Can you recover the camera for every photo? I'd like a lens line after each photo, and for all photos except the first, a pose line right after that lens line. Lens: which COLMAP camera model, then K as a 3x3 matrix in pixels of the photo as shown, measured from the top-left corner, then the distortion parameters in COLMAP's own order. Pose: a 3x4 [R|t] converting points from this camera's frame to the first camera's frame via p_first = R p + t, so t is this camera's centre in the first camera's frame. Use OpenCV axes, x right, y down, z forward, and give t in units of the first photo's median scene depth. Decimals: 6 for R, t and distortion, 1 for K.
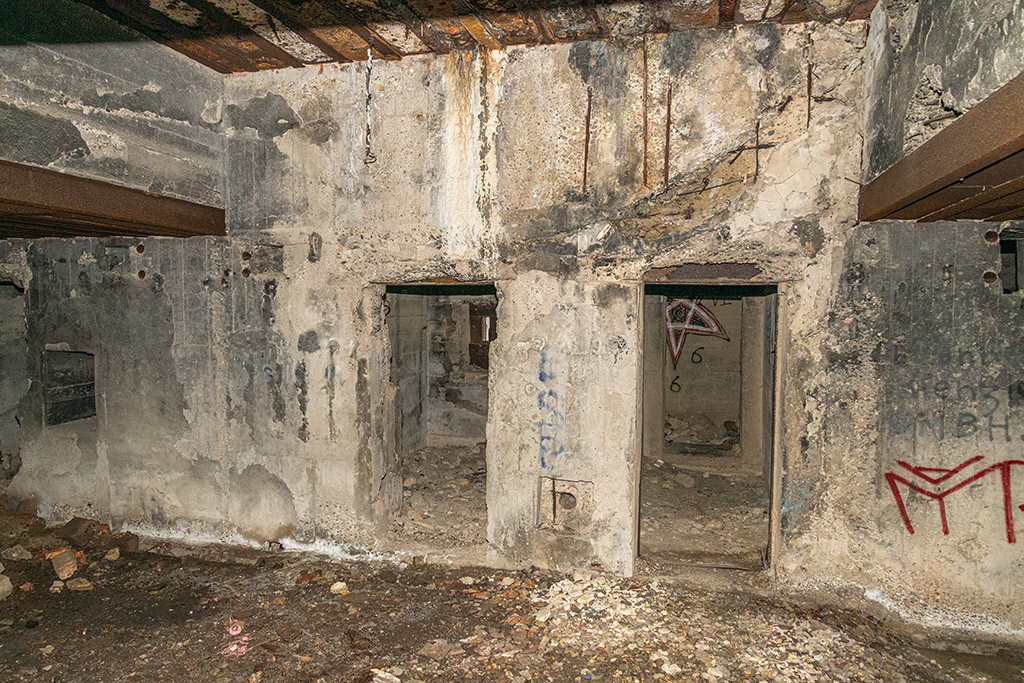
lens RADIAL K [[697.9, 0, 512.0], [0, 697.9, 341.5], [0, 0, 1]] dist [-0.002960, -0.006689]
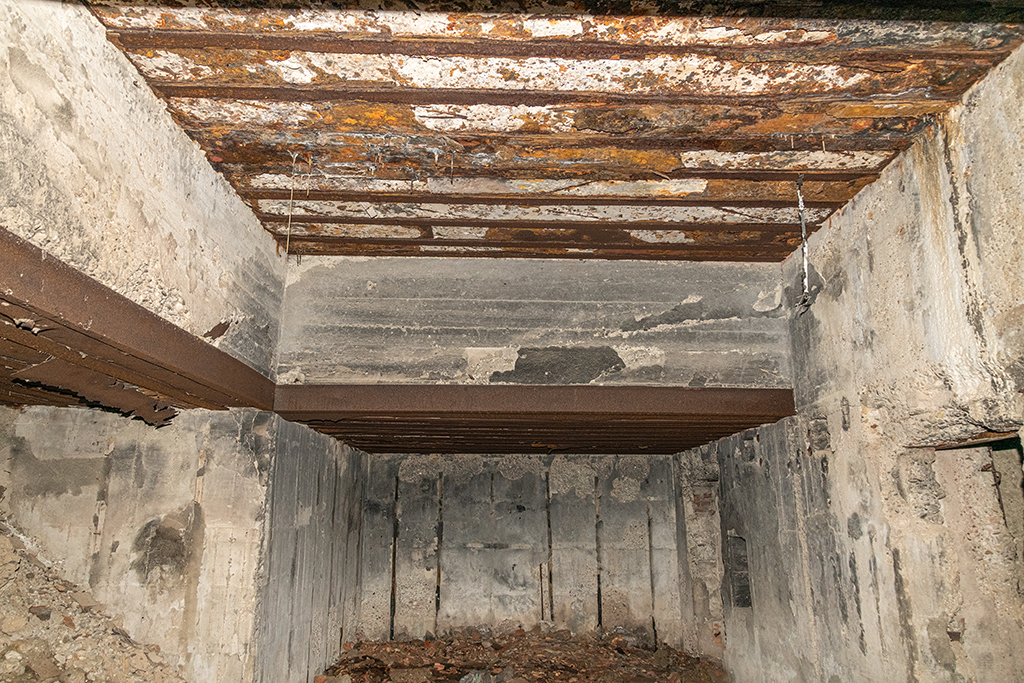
lens RADIAL K [[697.9, 0, 512.0], [0, 697.9, 341.5], [0, 0, 1]] dist [-0.002960, -0.006689]
pose [[0.271816, -0.242833, -0.931208, 0.457146], [-0.047994, 0.963016, -0.265137, 0.030148], [0.961152, 0.116761, 0.250109, 0.395328]]
